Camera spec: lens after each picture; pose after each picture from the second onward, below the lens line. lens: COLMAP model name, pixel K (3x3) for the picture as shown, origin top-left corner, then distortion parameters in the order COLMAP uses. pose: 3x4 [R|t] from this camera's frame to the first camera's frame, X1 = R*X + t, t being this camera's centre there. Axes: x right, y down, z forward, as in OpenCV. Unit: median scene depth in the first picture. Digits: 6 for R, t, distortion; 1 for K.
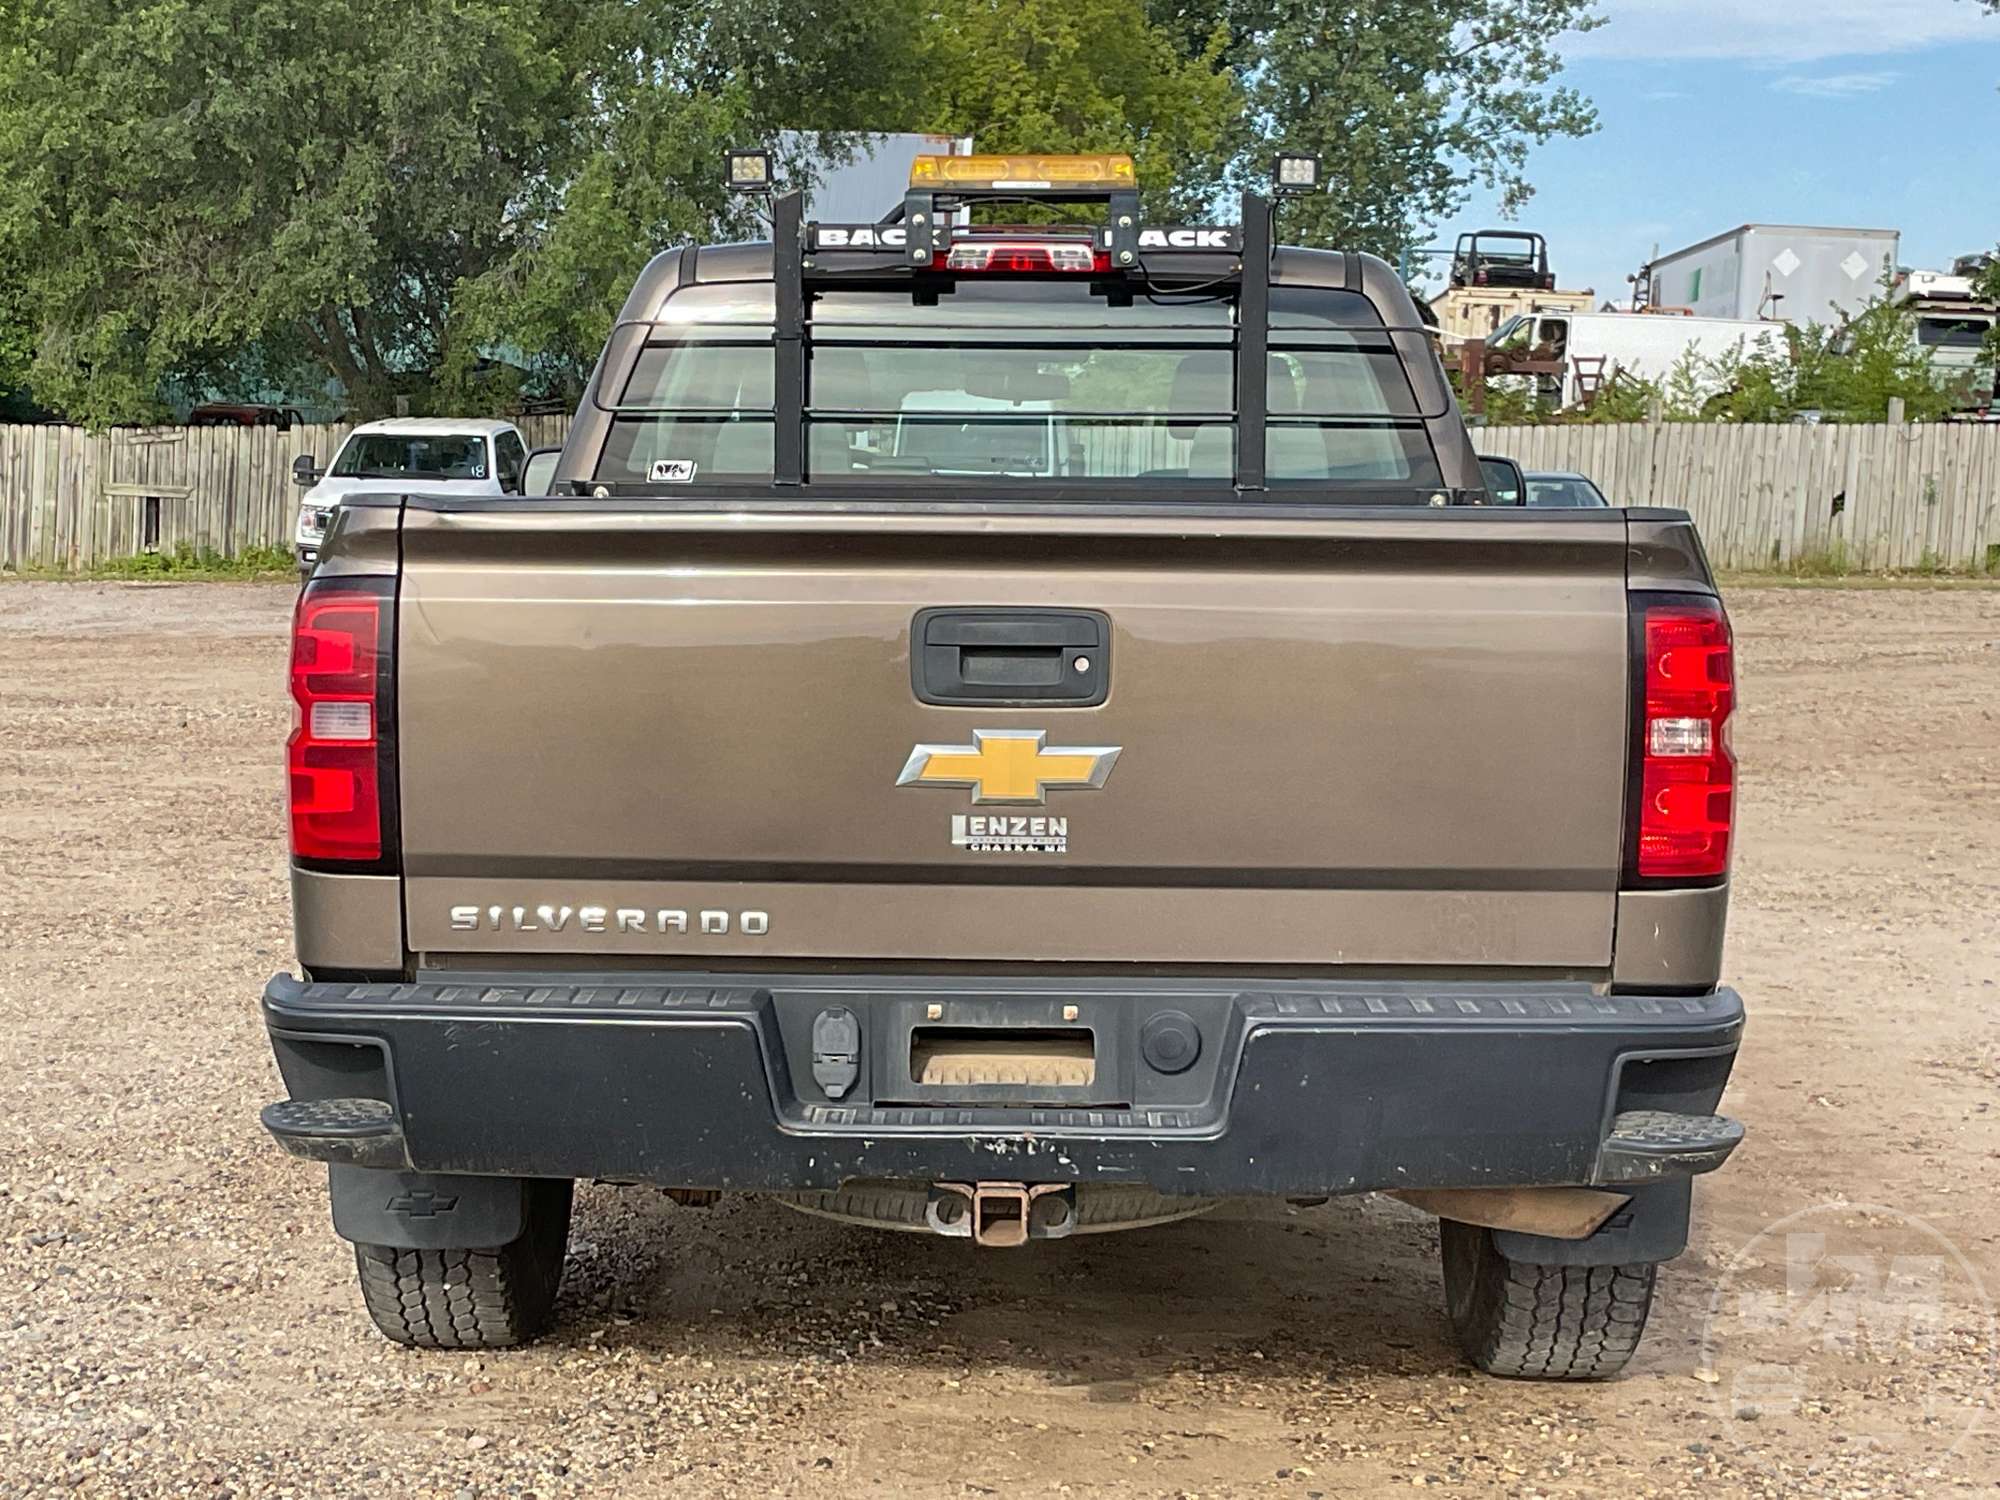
lens RADIAL K [[3529.9, 0, 994.2], [0, 3529.9, 751.9], [0, 0, 1]] dist [0.083363, -0.013585]
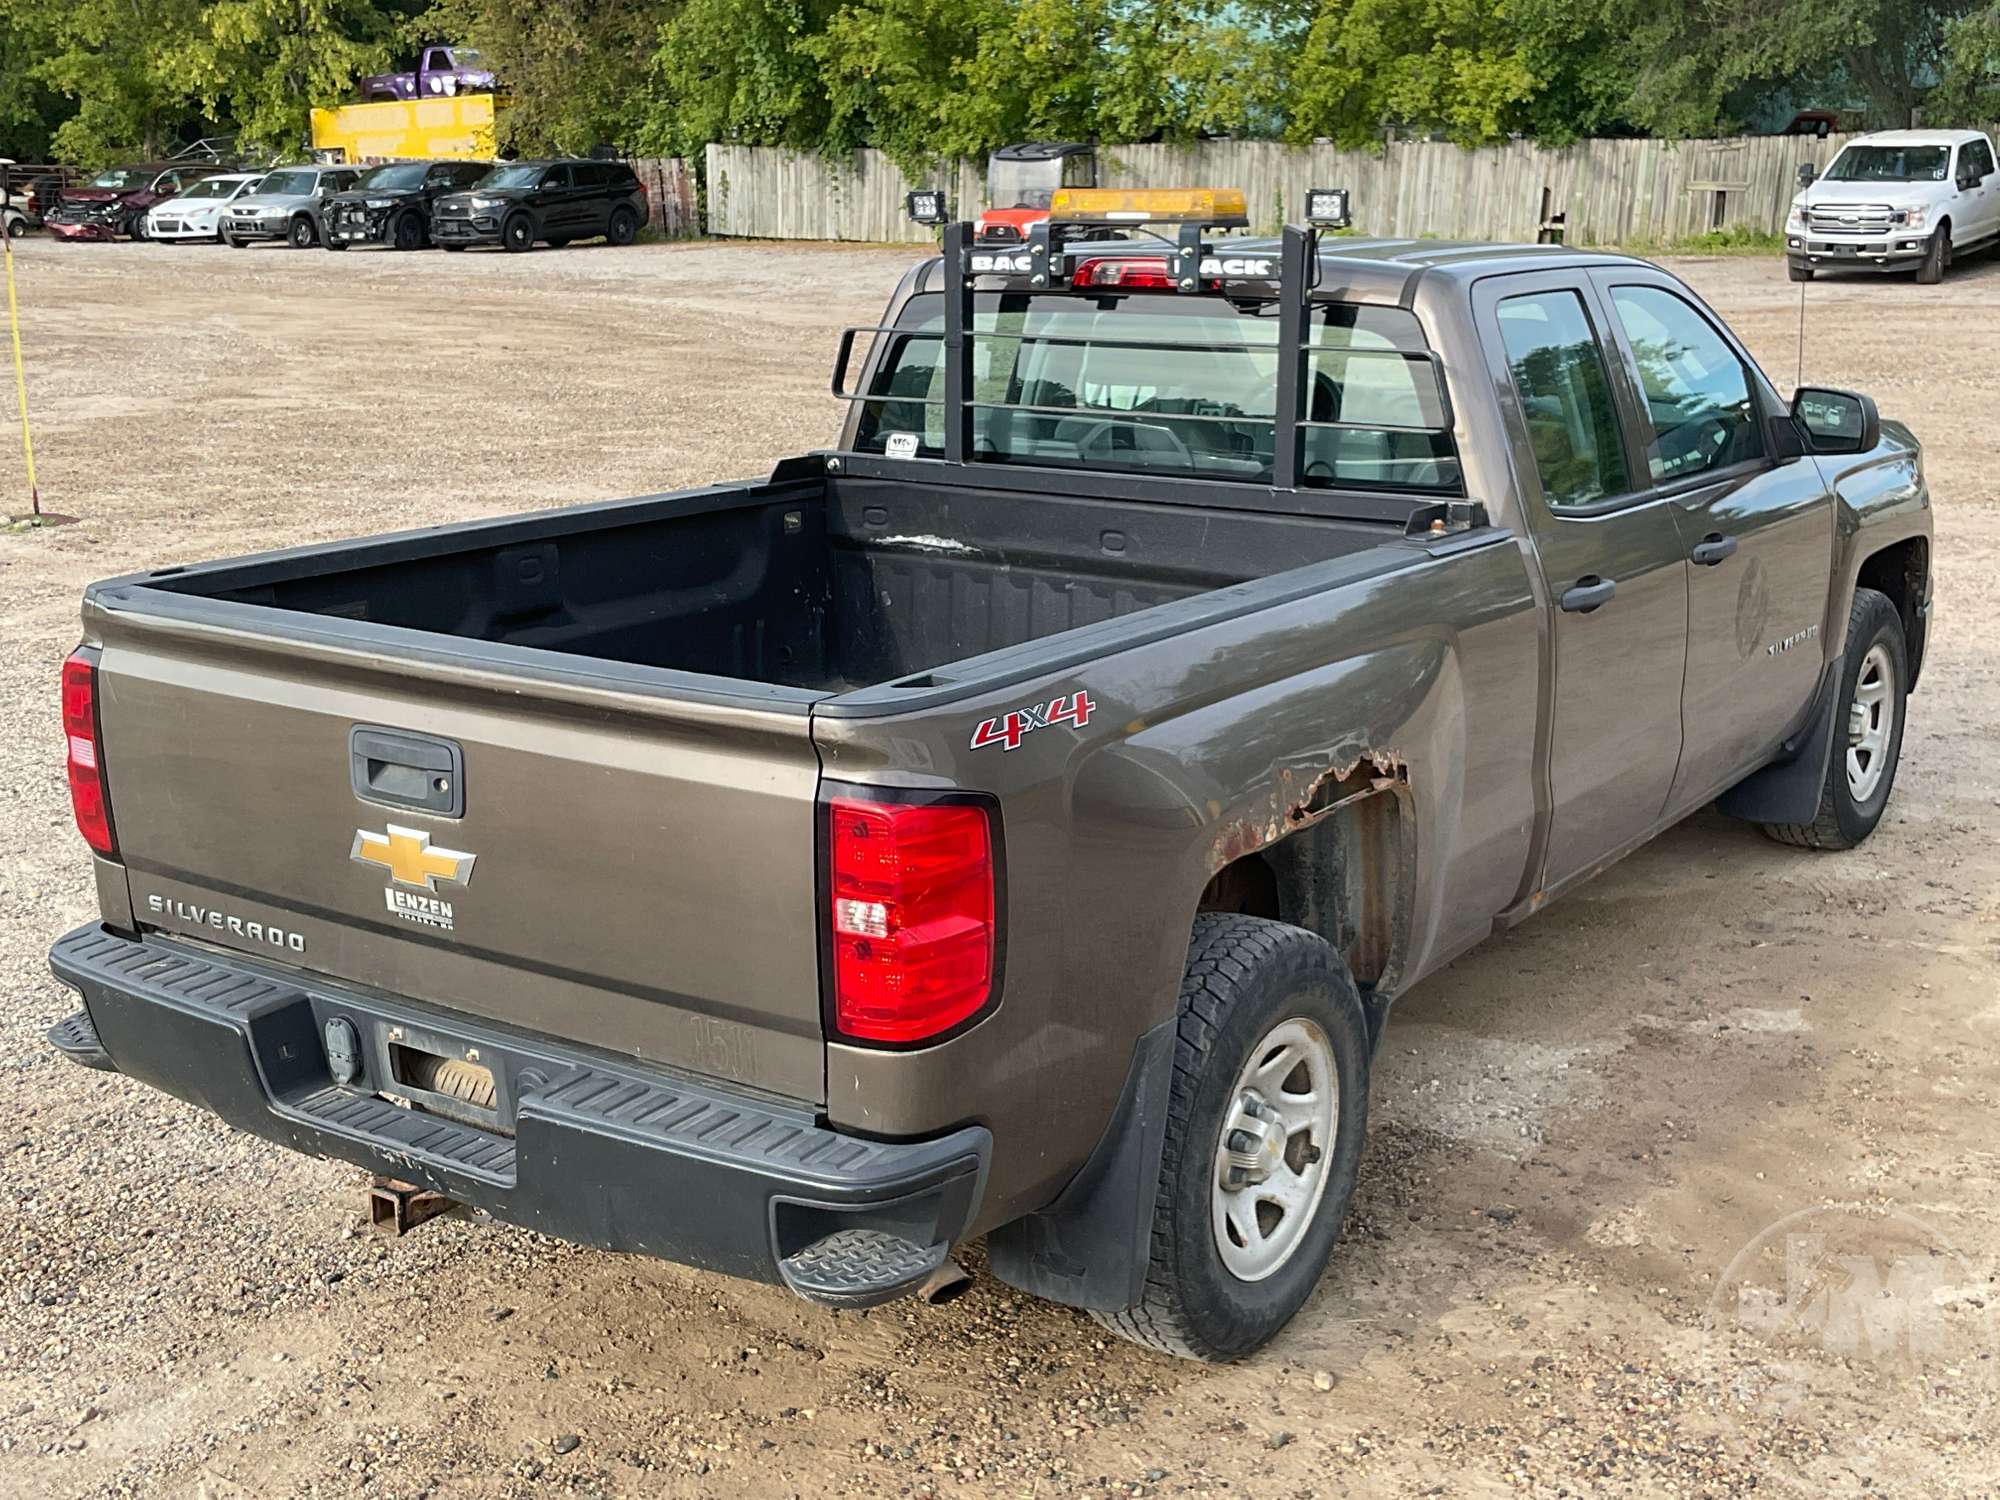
lens RADIAL K [[2391.9, 0, 1000.0], [0, 2391.9, 750.0], [0, 0, 1]] dist [0.133872, -0.319688]
pose [[0.830829, 0.119580, -0.543529, 0.078088], [-0.024449, 0.983543, 0.179014, -0.023401], [0.555991, -0.135441, 0.820079, 0.054610]]
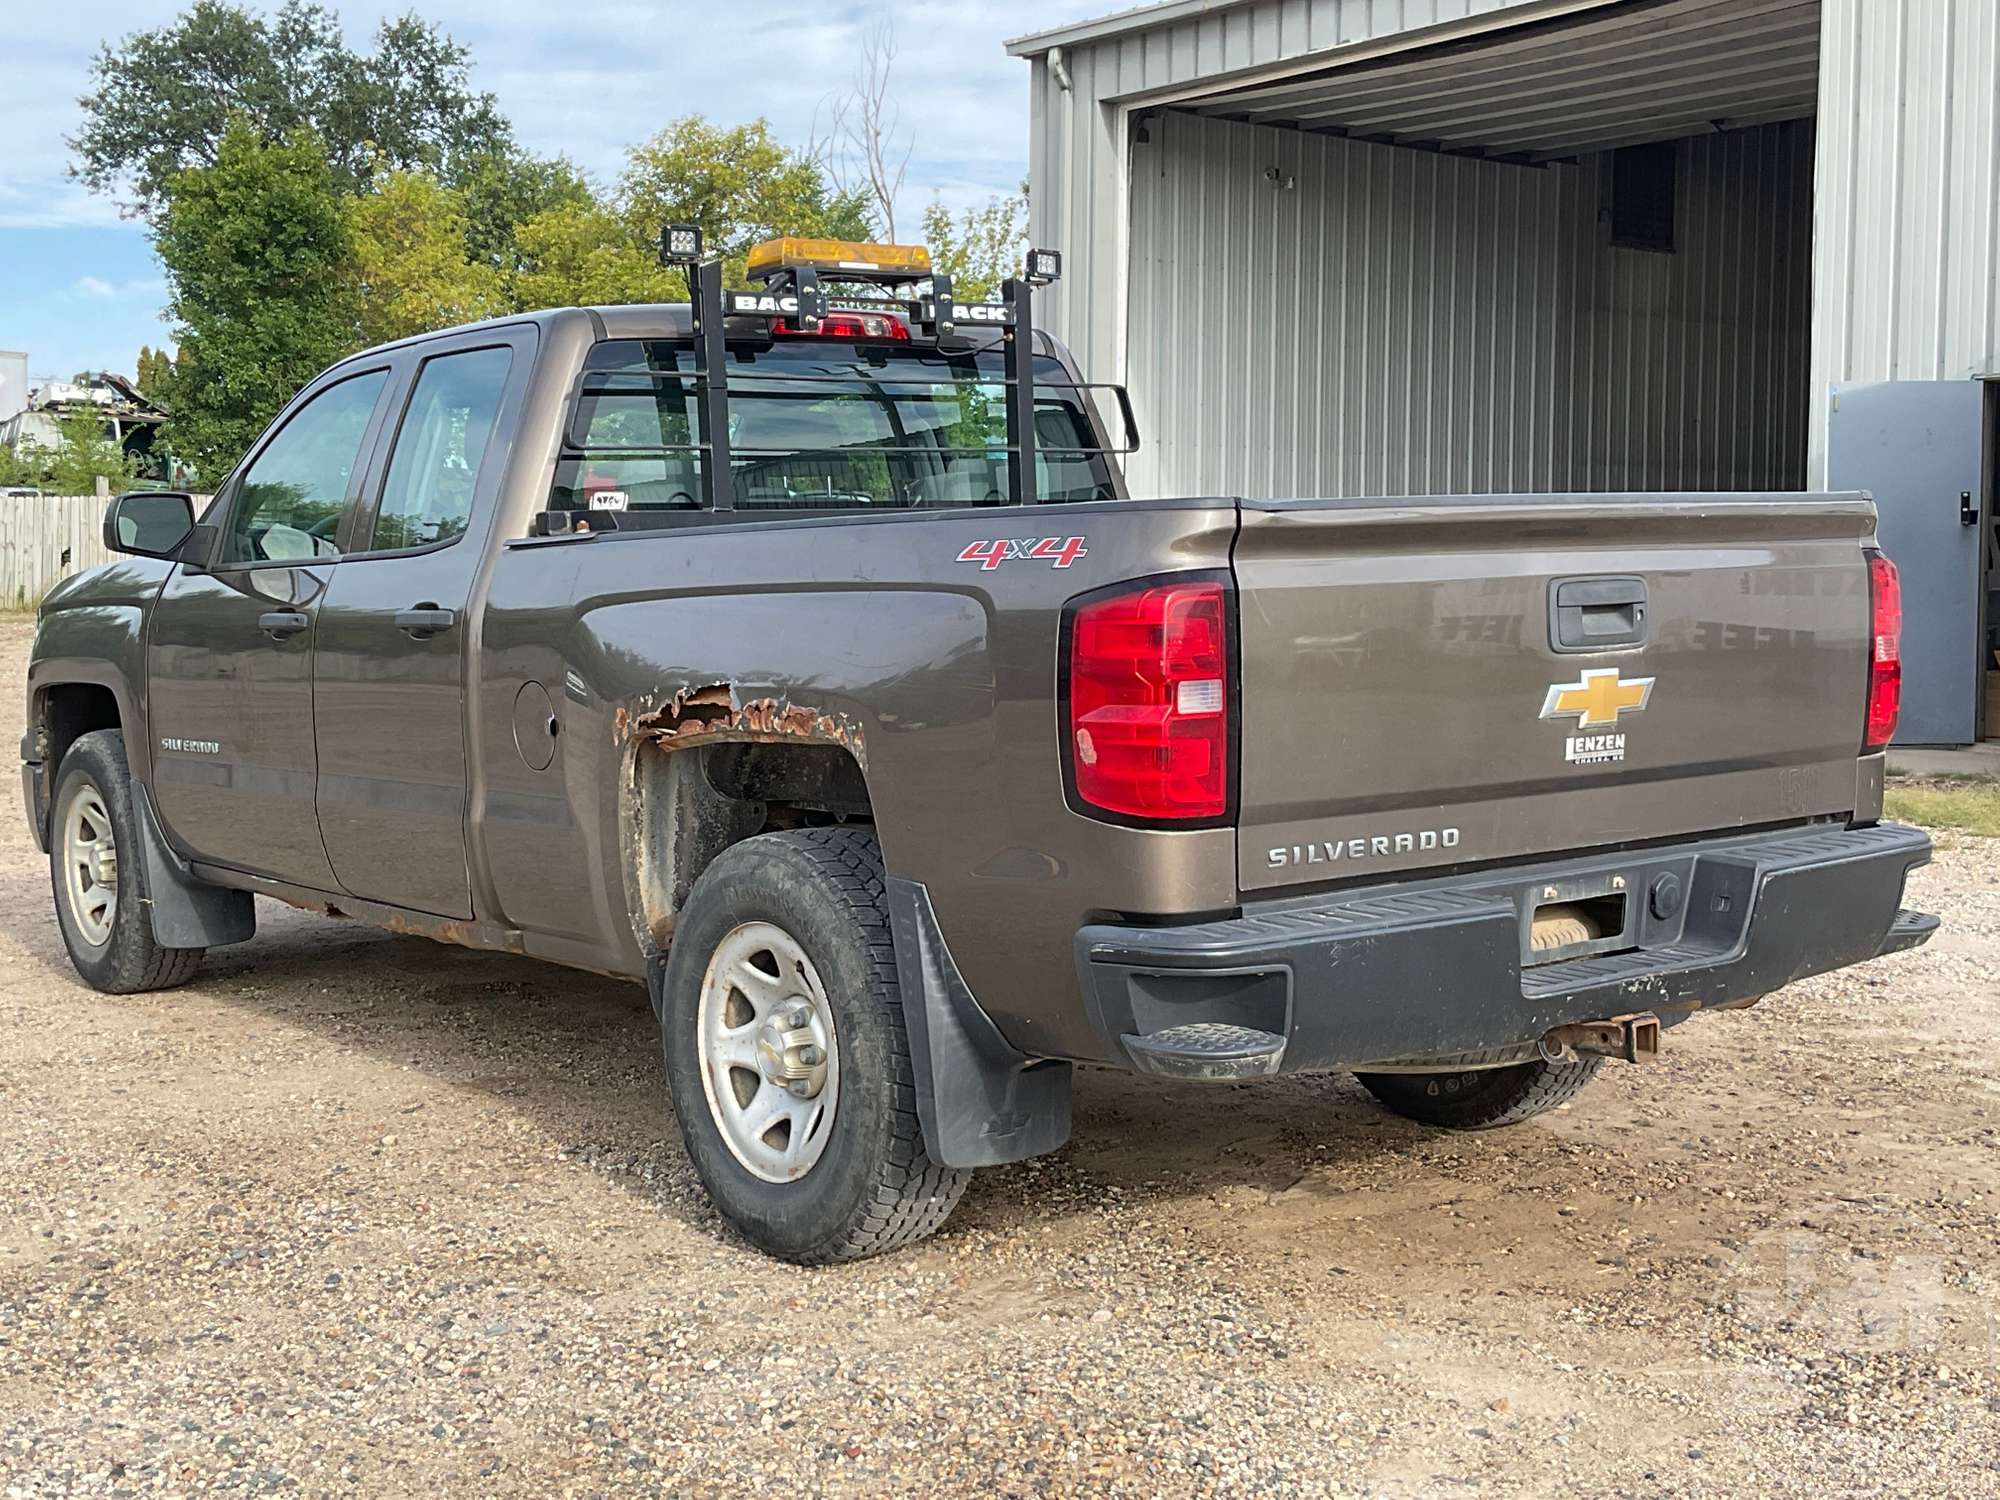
lens RADIAL K [[2513.0, 0, 1000.0], [0, 2513.0, 750.0], [0, 0, 1]] dist [0.082348, -0.004685]
pose [[0.786105, -0.076810, 0.613301, -0.093118], [0.073193, 0.996835, 0.031028, -0.002713], [-0.613743, 0.020498, 0.789239, 0.050376]]
